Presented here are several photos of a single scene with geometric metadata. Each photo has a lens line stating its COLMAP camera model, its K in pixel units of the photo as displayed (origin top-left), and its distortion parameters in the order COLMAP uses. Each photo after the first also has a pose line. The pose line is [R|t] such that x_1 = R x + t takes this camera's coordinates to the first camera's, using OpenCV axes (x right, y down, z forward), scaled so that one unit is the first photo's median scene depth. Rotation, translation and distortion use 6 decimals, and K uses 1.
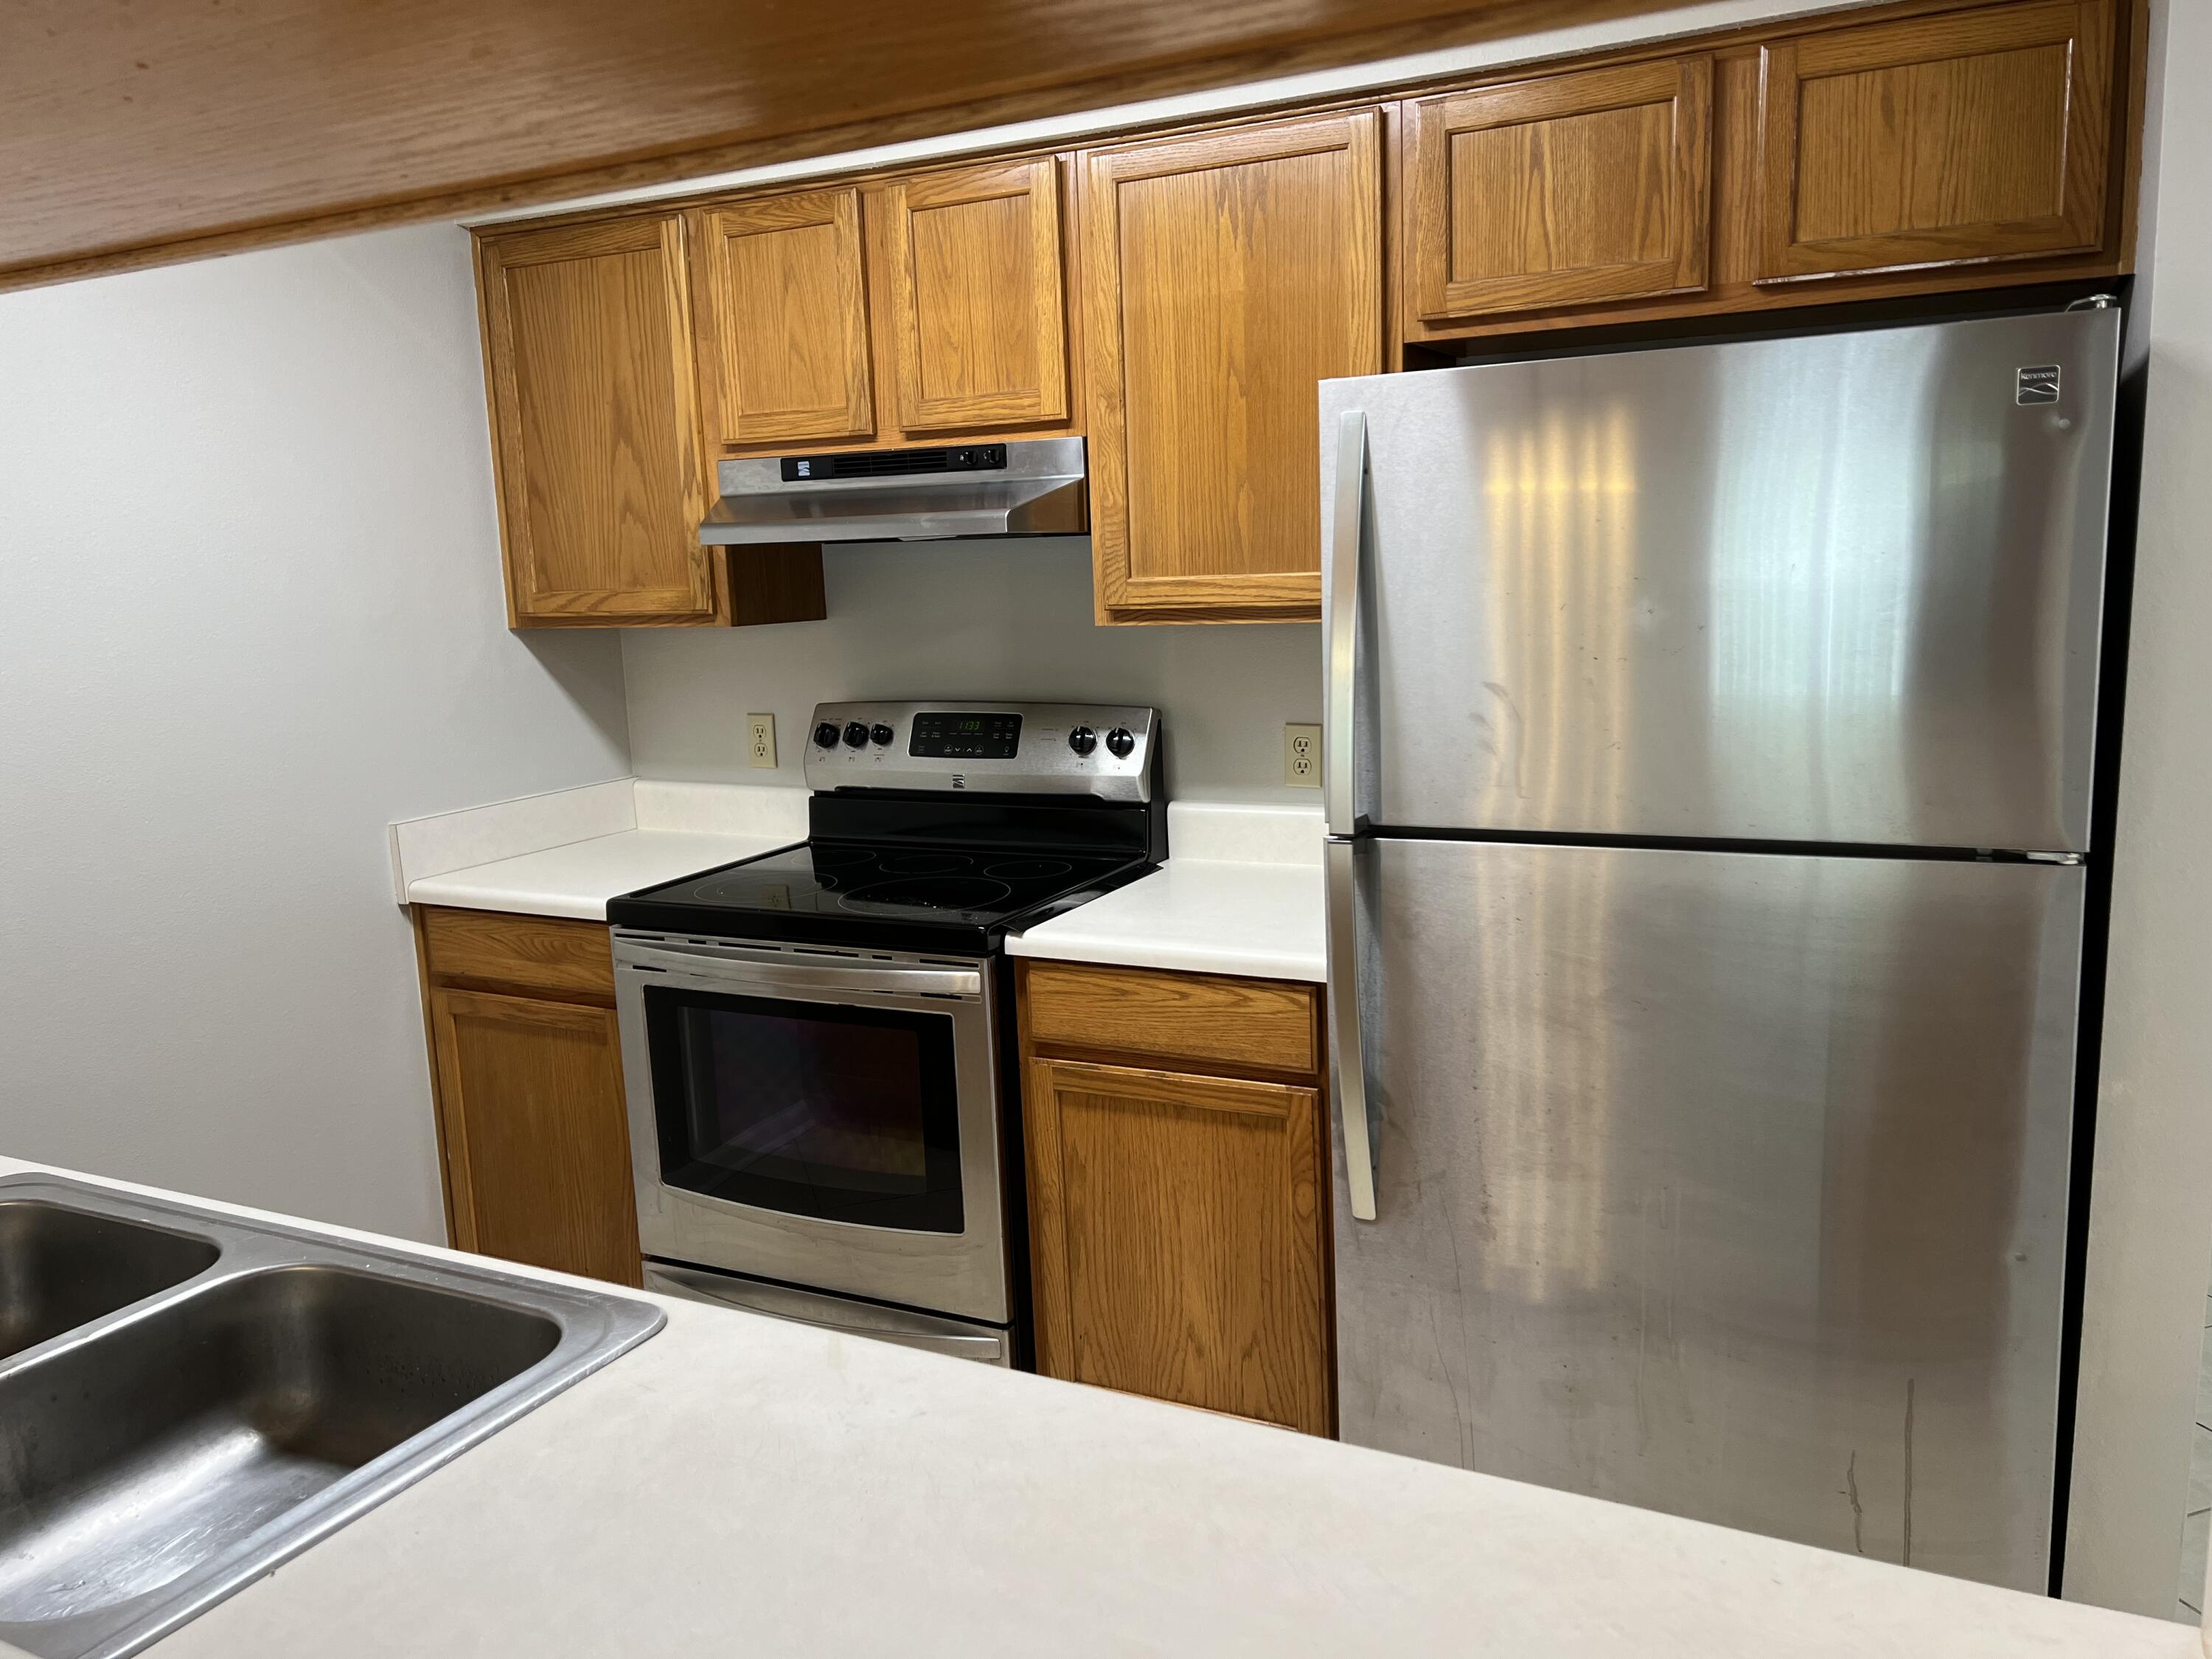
lens RADIAL K [[1664.3, 0, 1144.5], [0, 1664.3, 852.6], [0, 0, 1]] dist [0.081612, -0.090654]
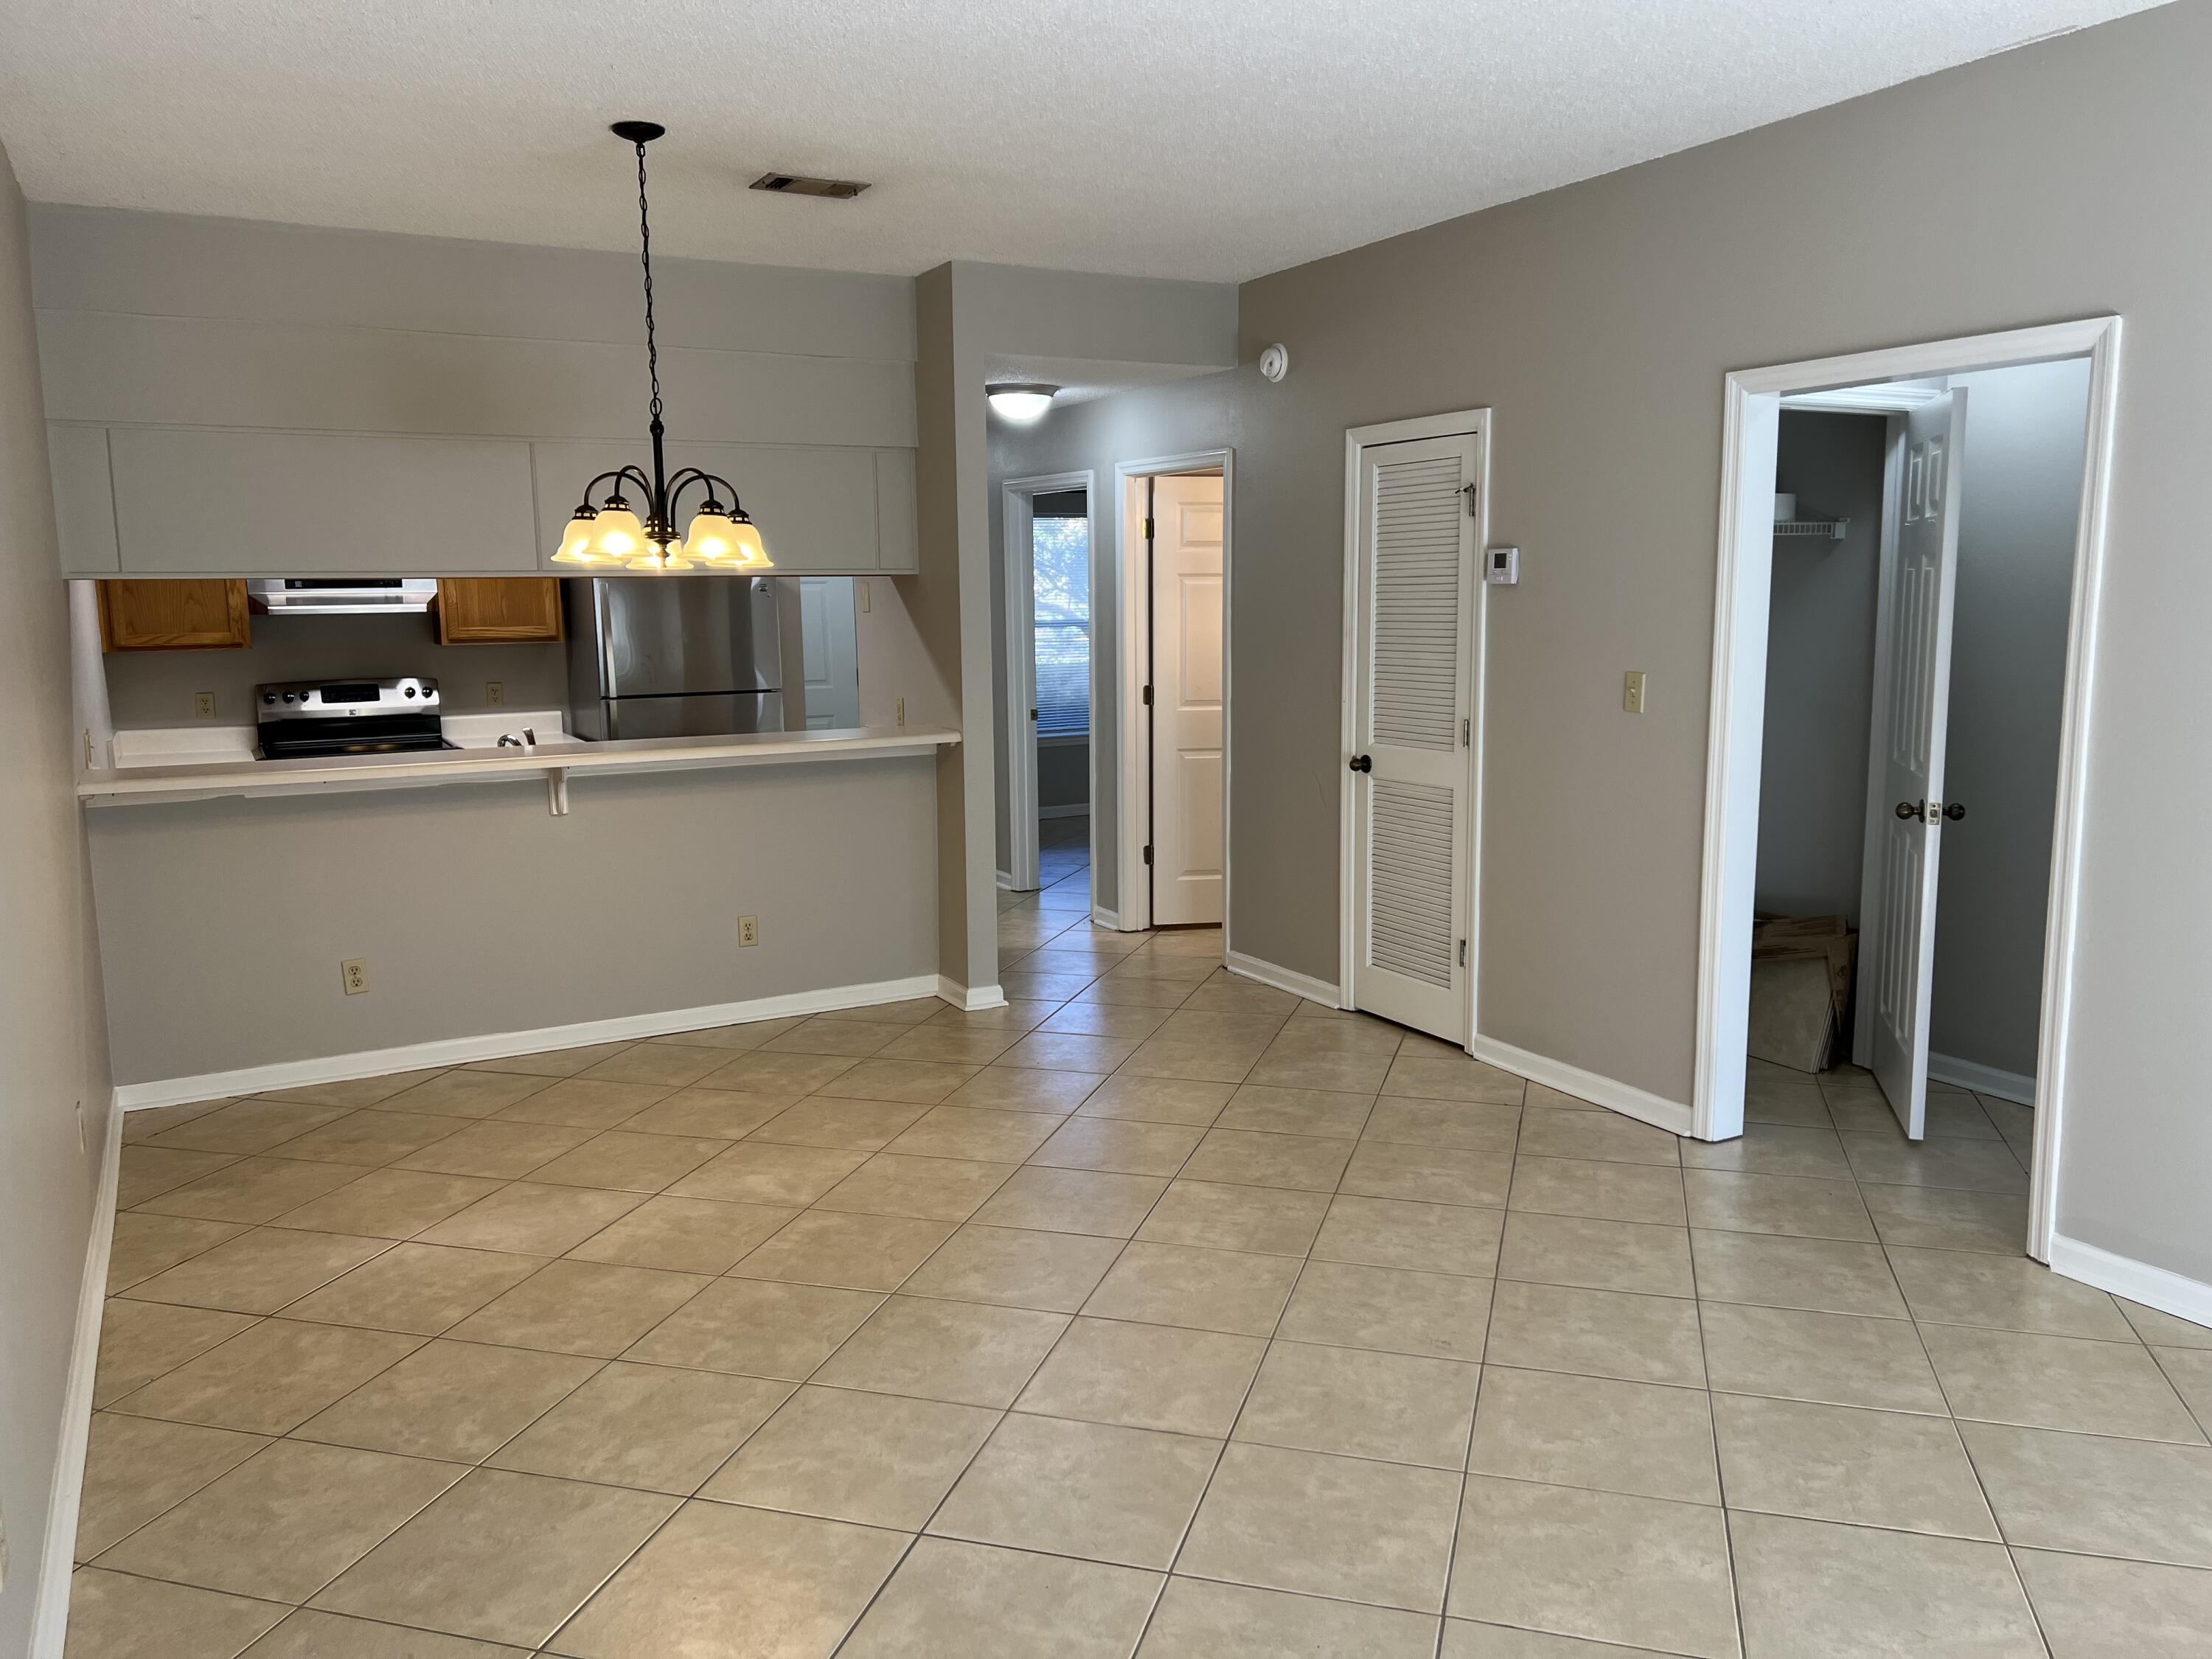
lens RADIAL K [[1679.4, 0, 1133.9], [0, 1679.4, 820.0], [0, 0, 1]] dist [0.062610, -0.048397]
pose [[0.568023, -0.091556, 0.817904, -1.582030], [0.142414, 0.989736, 0.011886, 0.257585], [-0.810598, 0.109729, 0.575231, -1.386344]]
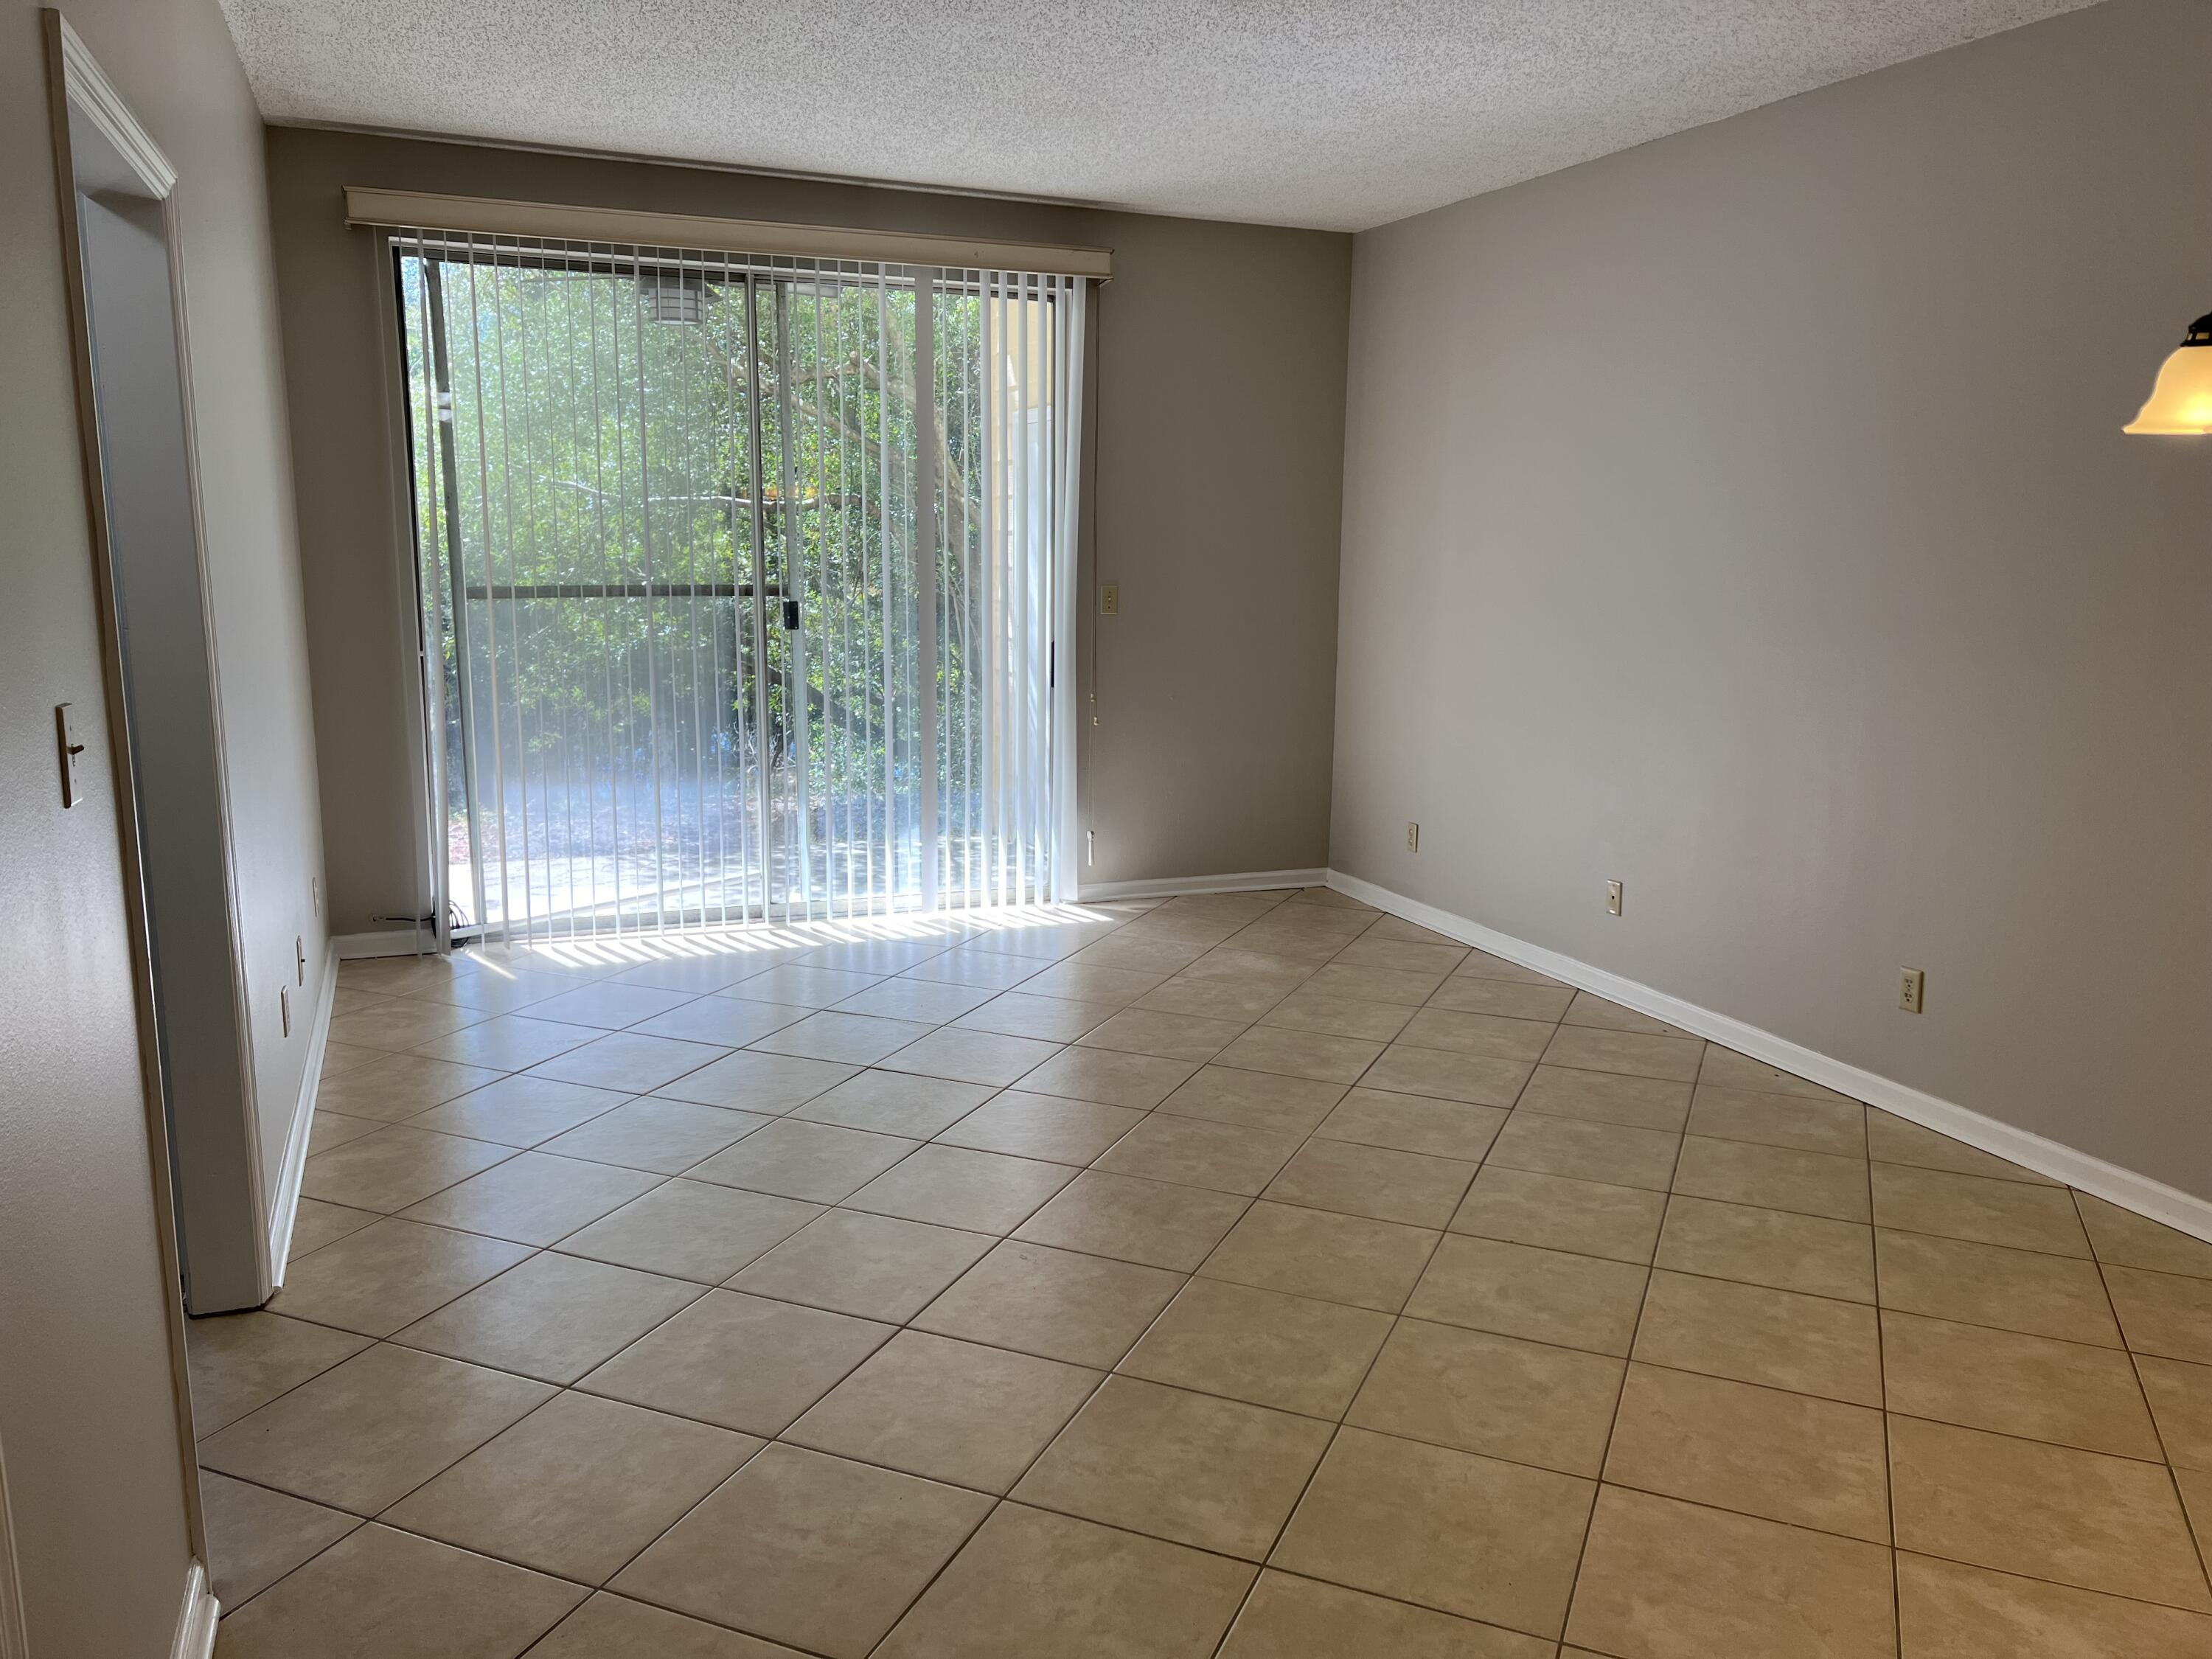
lens RADIAL K [[1655.2, 0, 1125.5], [0, 1655.2, 821.3], [0, 0, 1]] dist [0.045763, -0.050419]
pose [[-0.661928, 0.152431, -0.733904, 0.285798], [-0.126061, 0.942520, 0.309458, -0.004124], [0.738891, 0.297356, -0.604665, -0.142556]]
